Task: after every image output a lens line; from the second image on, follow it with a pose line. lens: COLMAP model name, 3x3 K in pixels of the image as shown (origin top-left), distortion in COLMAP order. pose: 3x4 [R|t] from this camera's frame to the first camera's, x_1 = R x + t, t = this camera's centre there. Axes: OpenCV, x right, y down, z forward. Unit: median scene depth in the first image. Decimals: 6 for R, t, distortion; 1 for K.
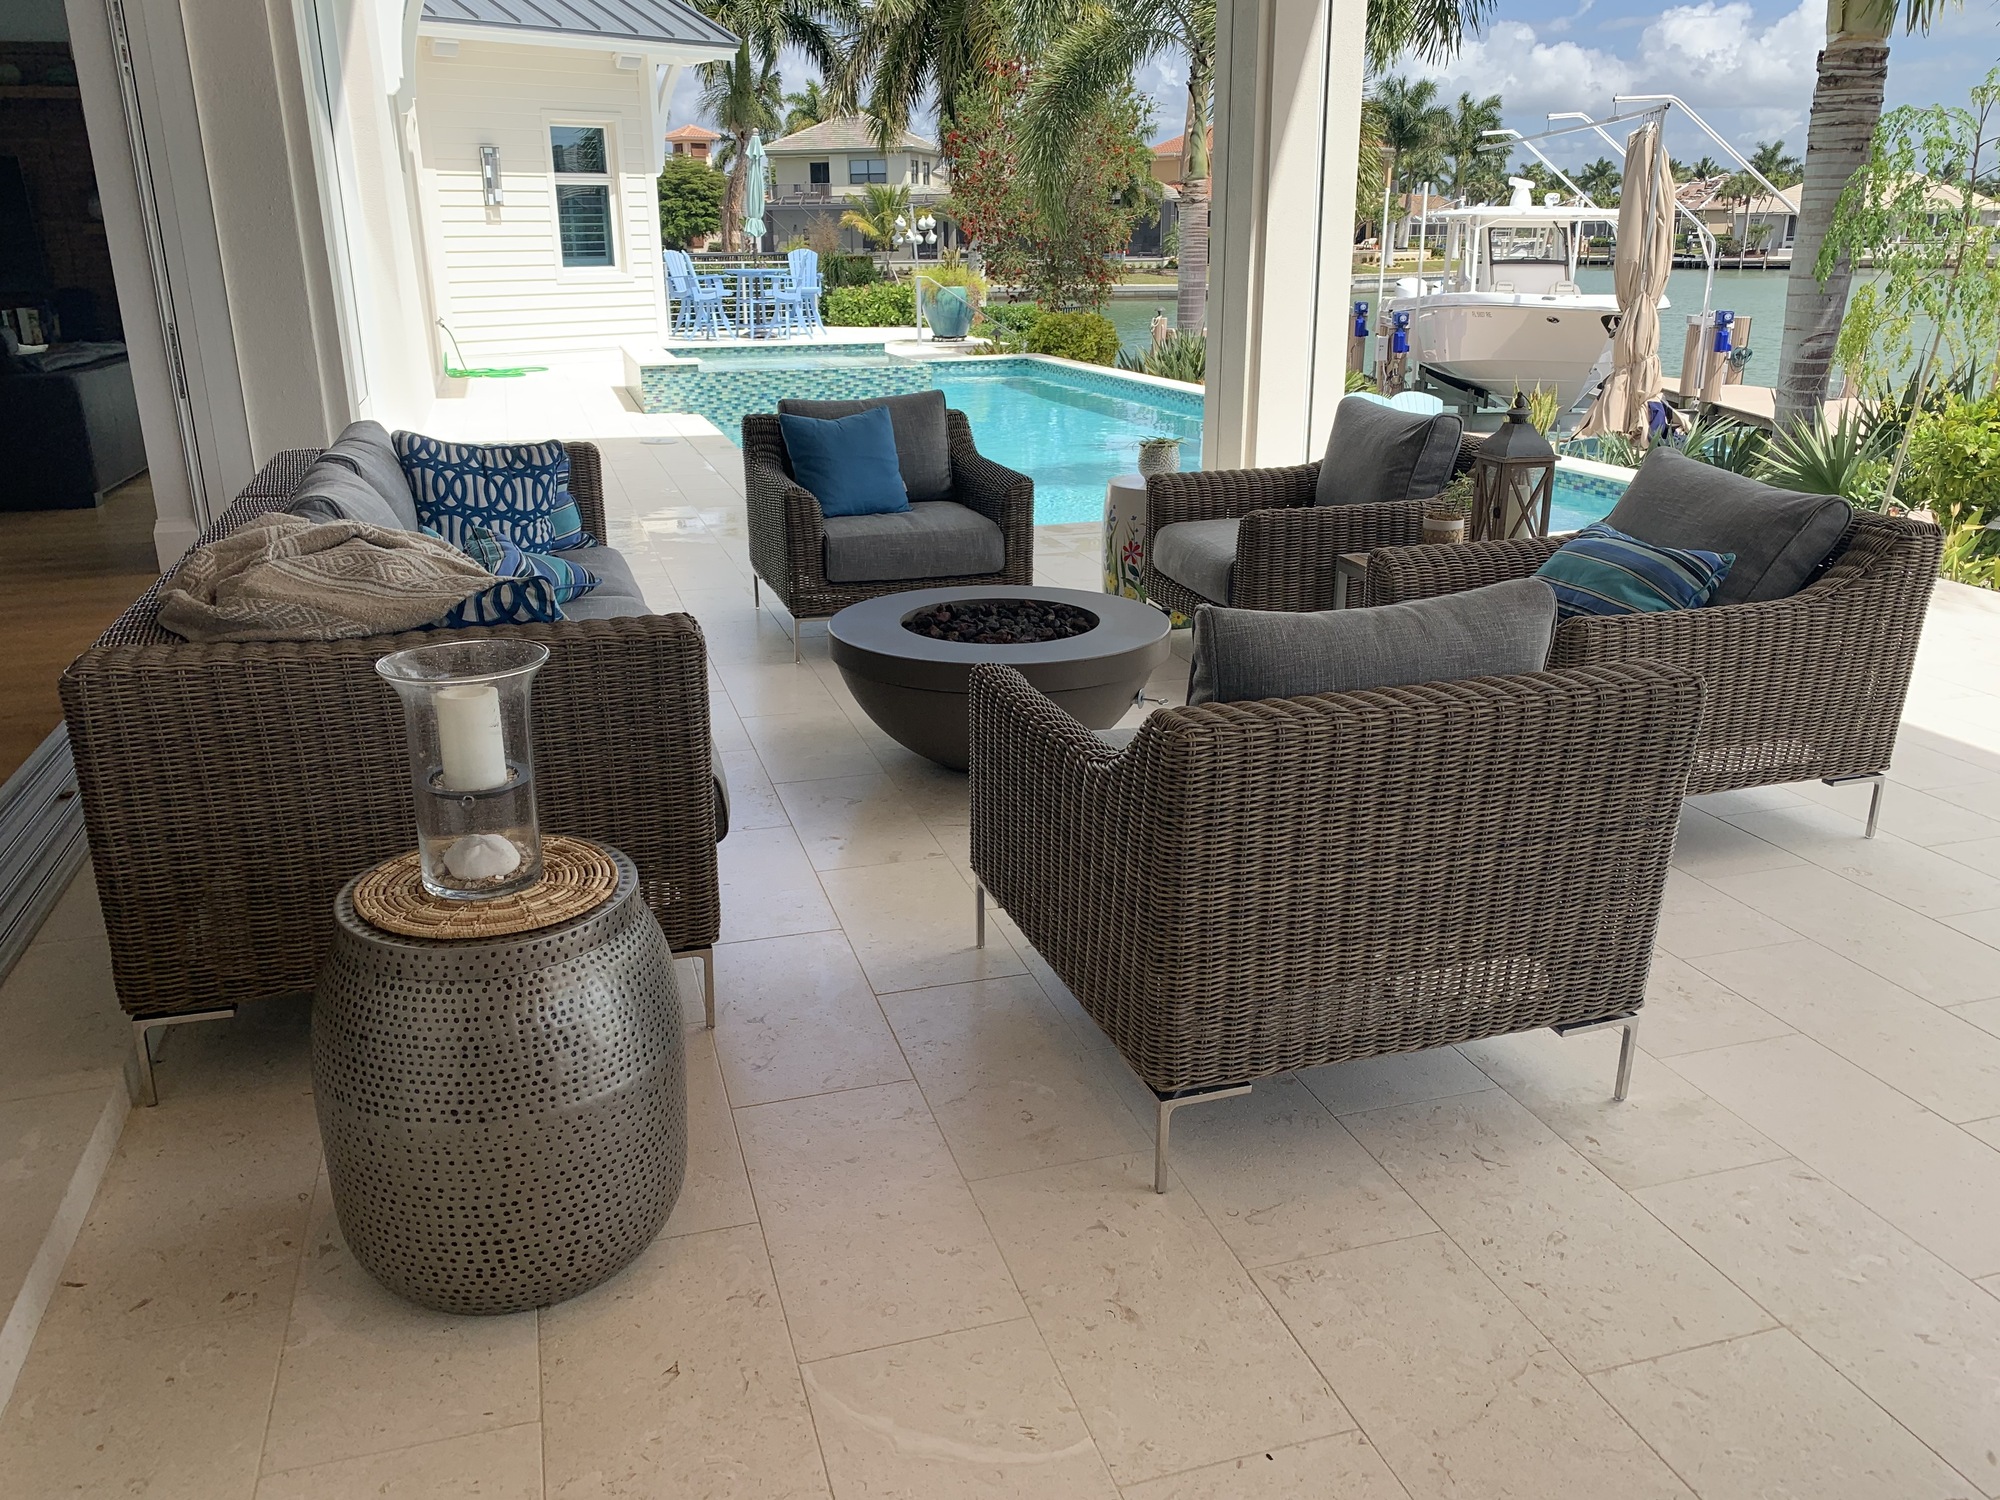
lens RADIAL K [[1514.4, 0, 997.1], [0, 1514.4, 758.2], [0, 0, 1]] dist [0.022103, -0.027103]
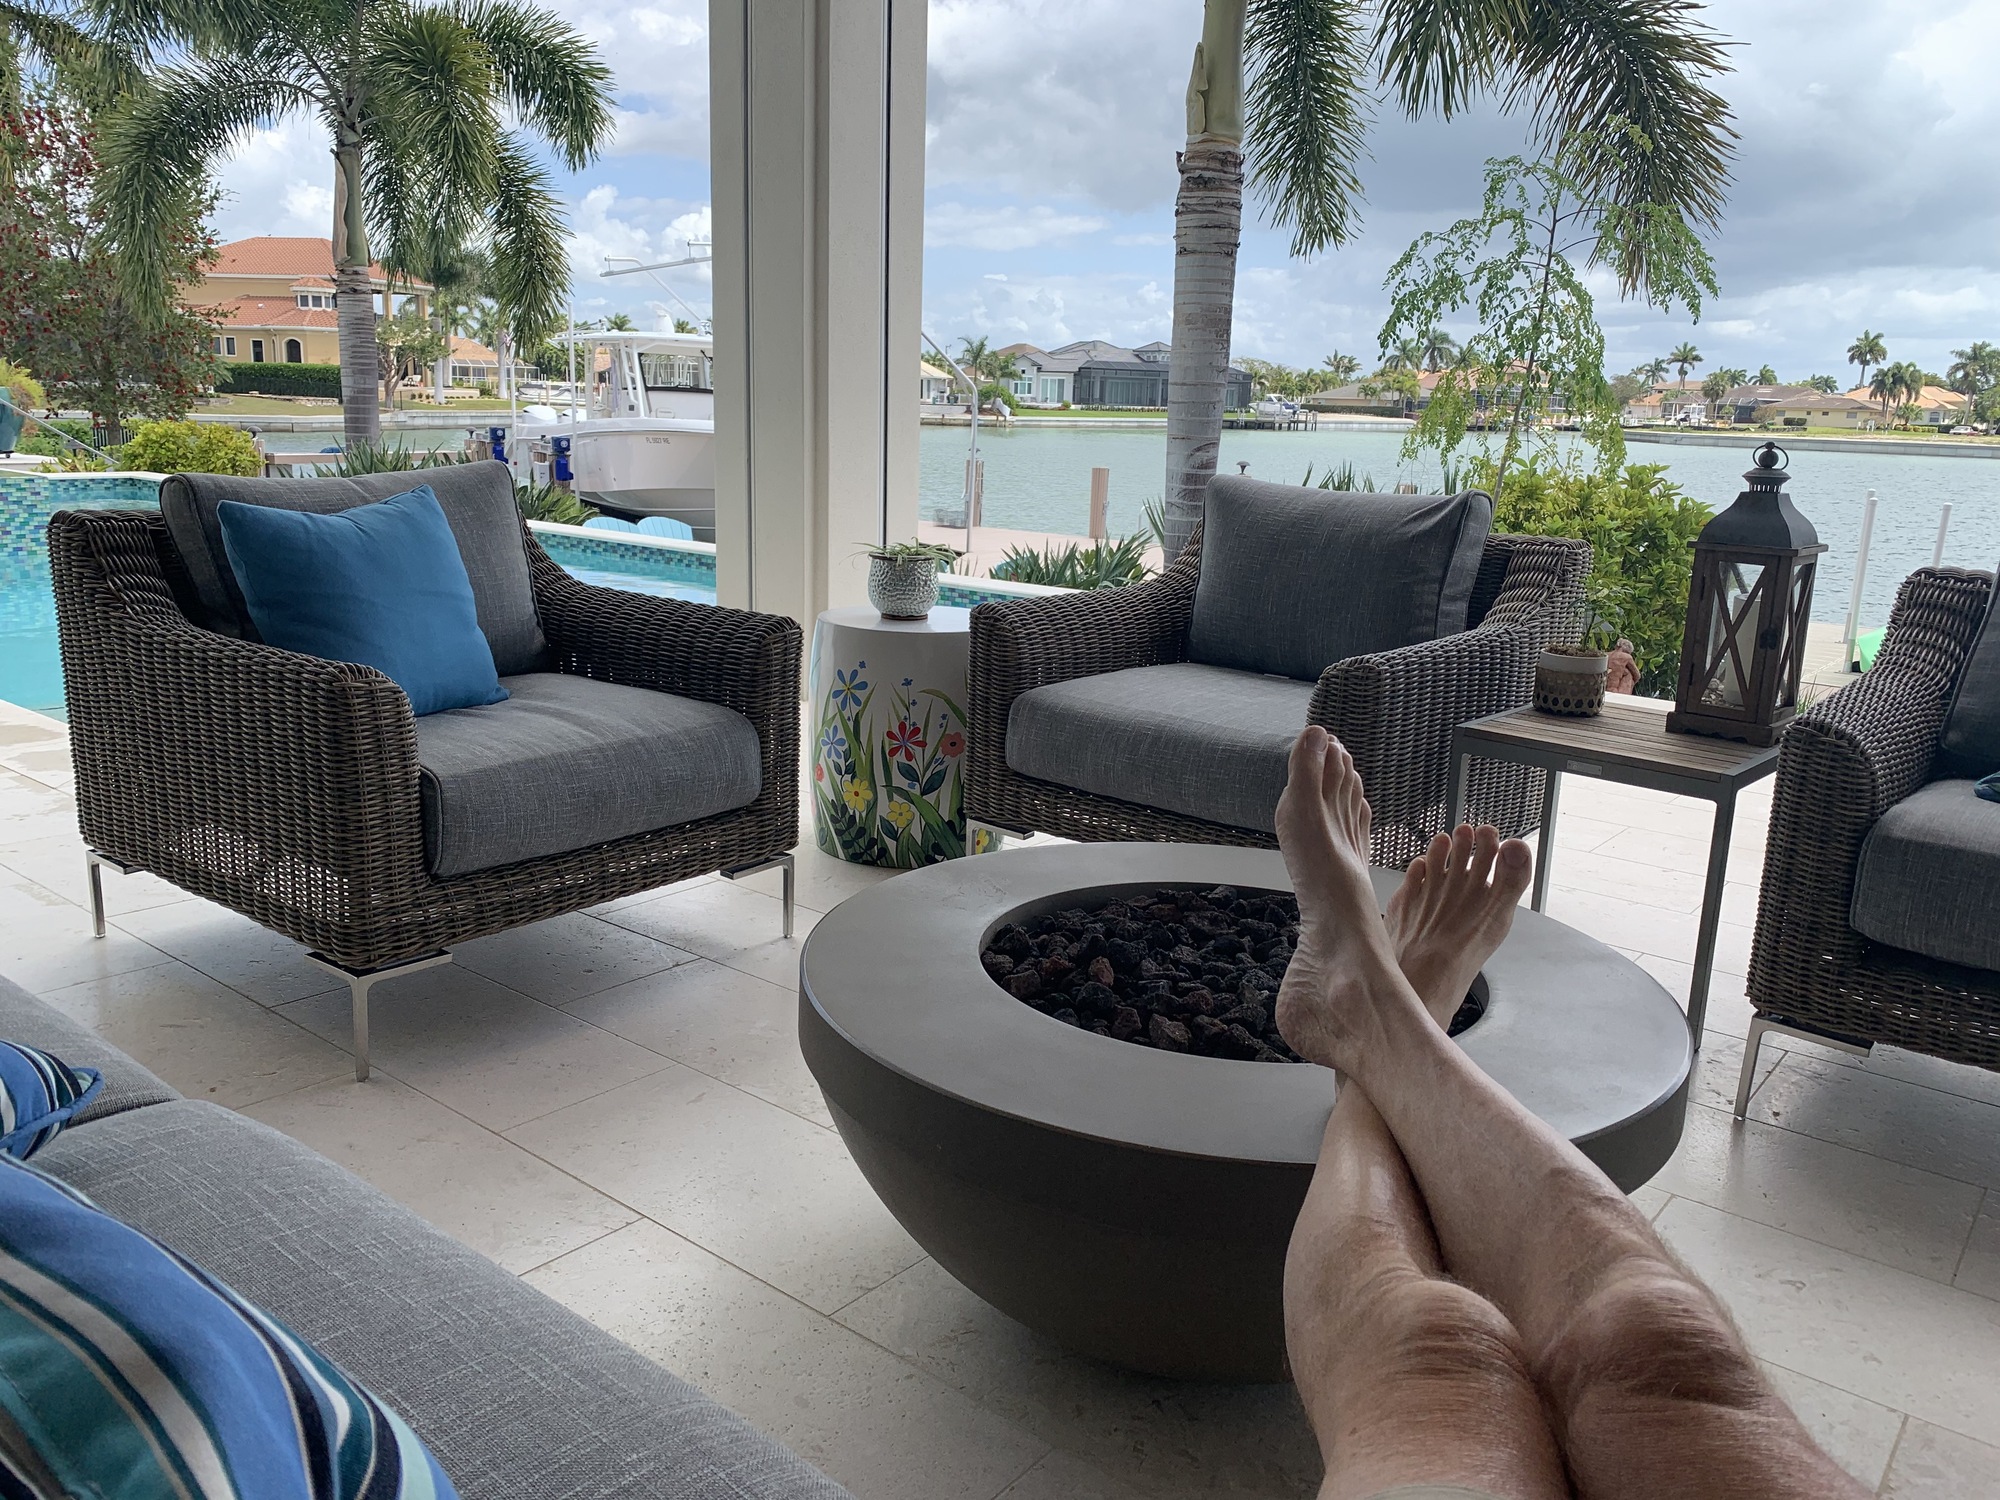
lens RADIAL K [[1514.4, 0, 995.1], [0, 1514.4, 761.8], [0, 0, 1]] dist [0.022103, -0.027103]
pose [[0.829857, -0.096039, 0.549649, -0.120858], [0.142465, 0.988895, -0.042306, -0.060812], [-0.539482, 0.113413, 0.834324, 0.310108]]
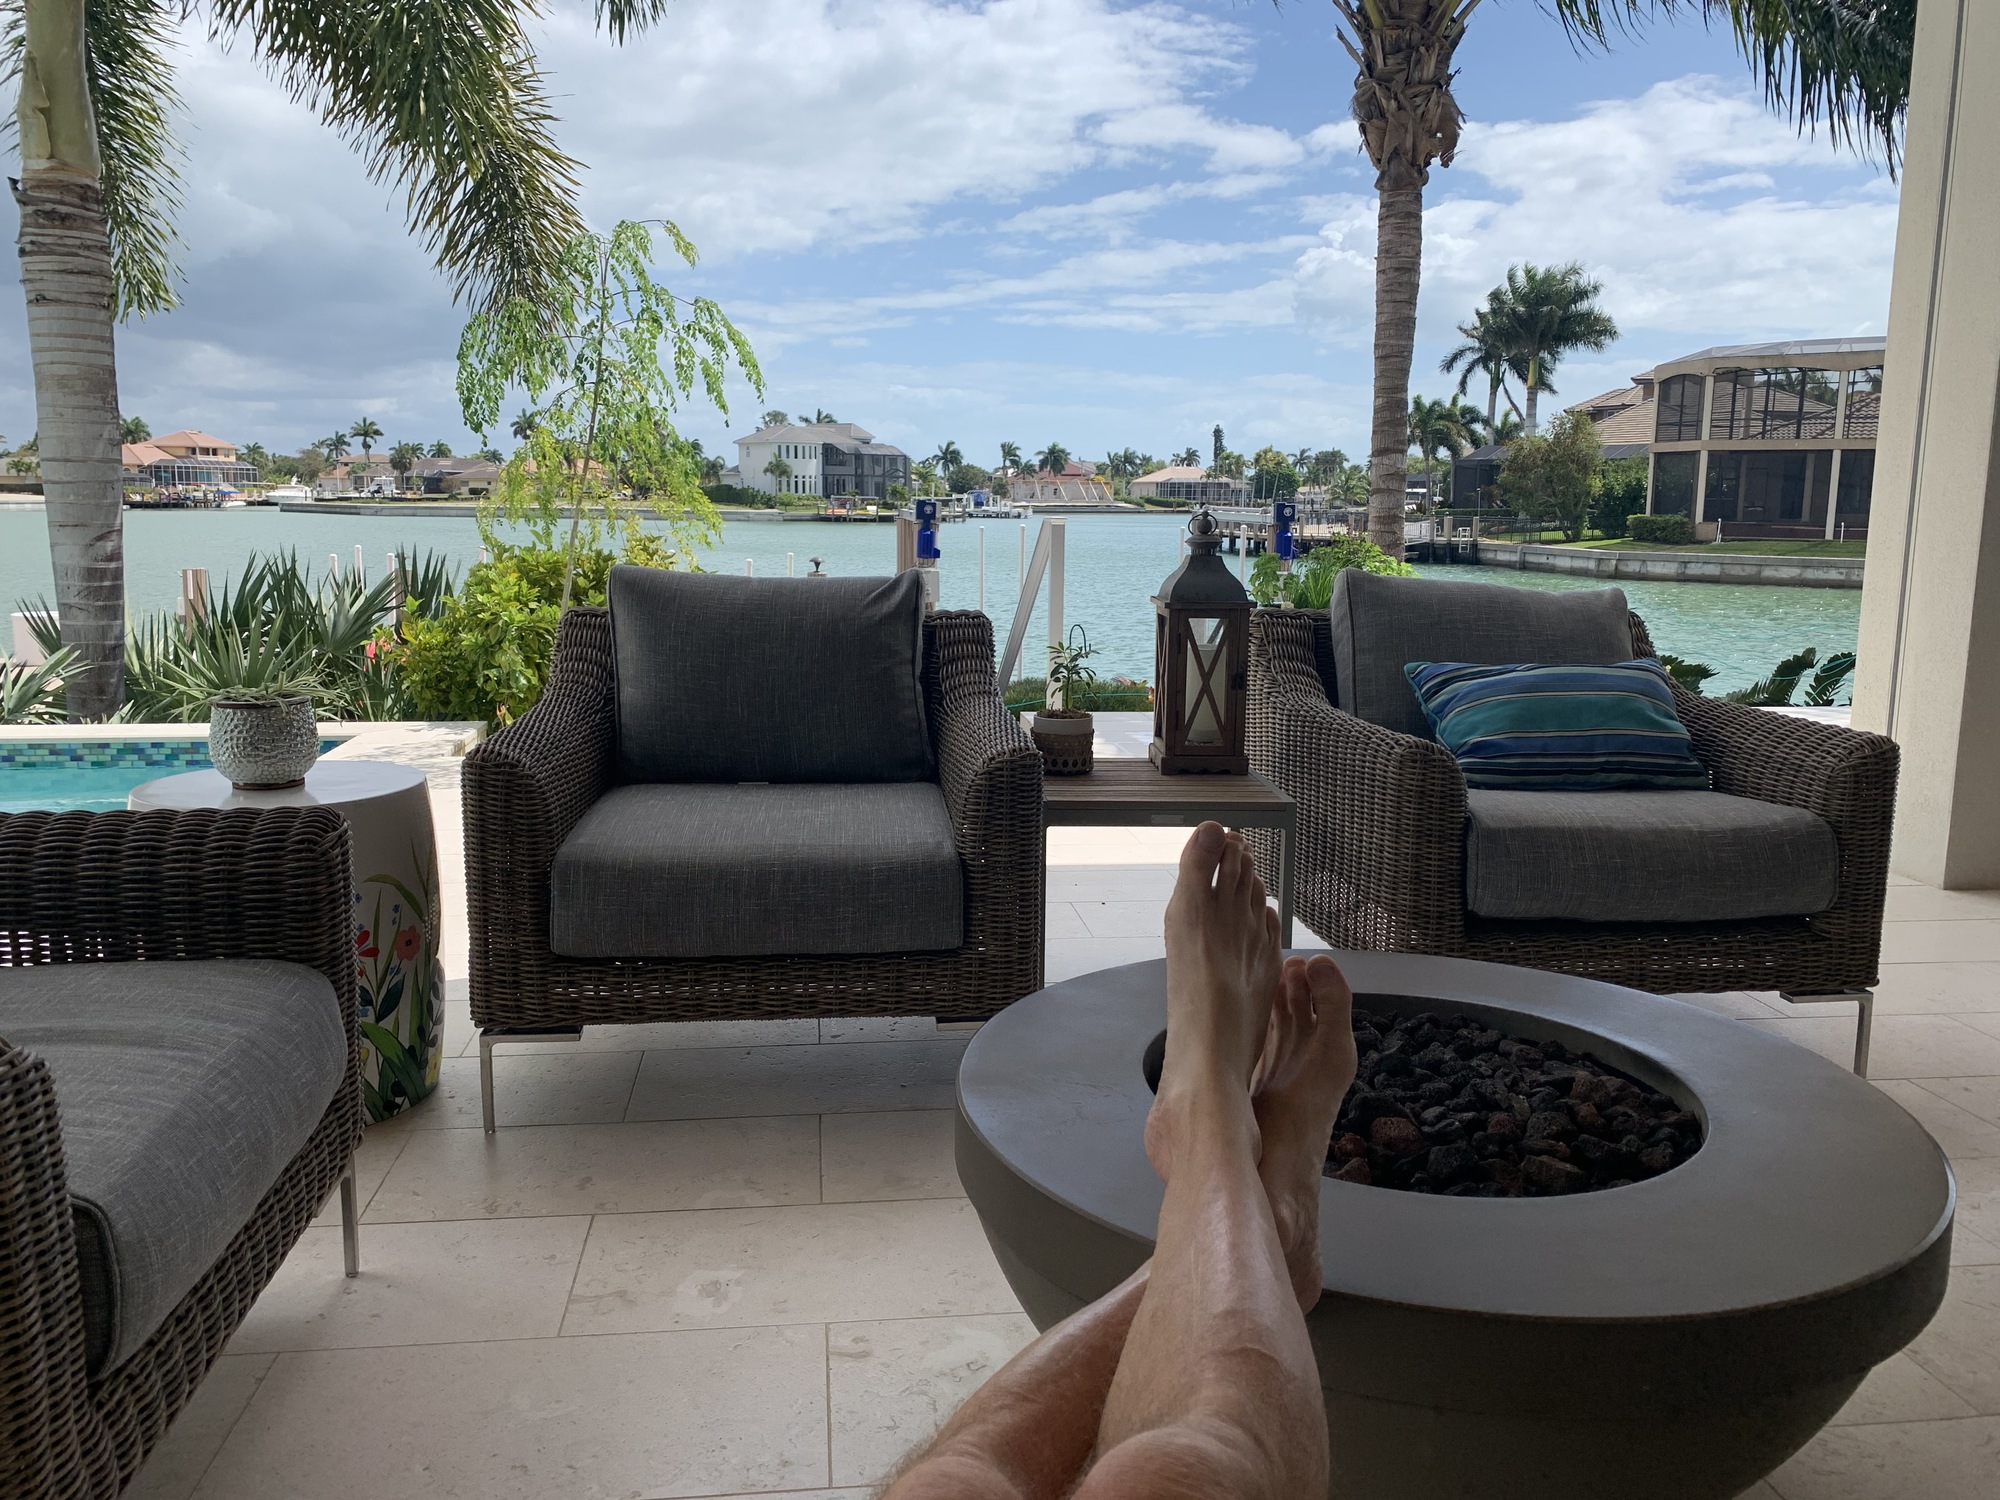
lens RADIAL K [[1514.4, 0, 1006.1], [0, 1514.4, 733.1], [0, 0, 1]] dist [0.022103, -0.027103]
pose [[0.174332, -0.140032, 0.974679, -0.168736], [0.304957, 0.948849, 0.081776, -0.106373], [-0.936274, 0.282979, 0.208118, 0.449845]]
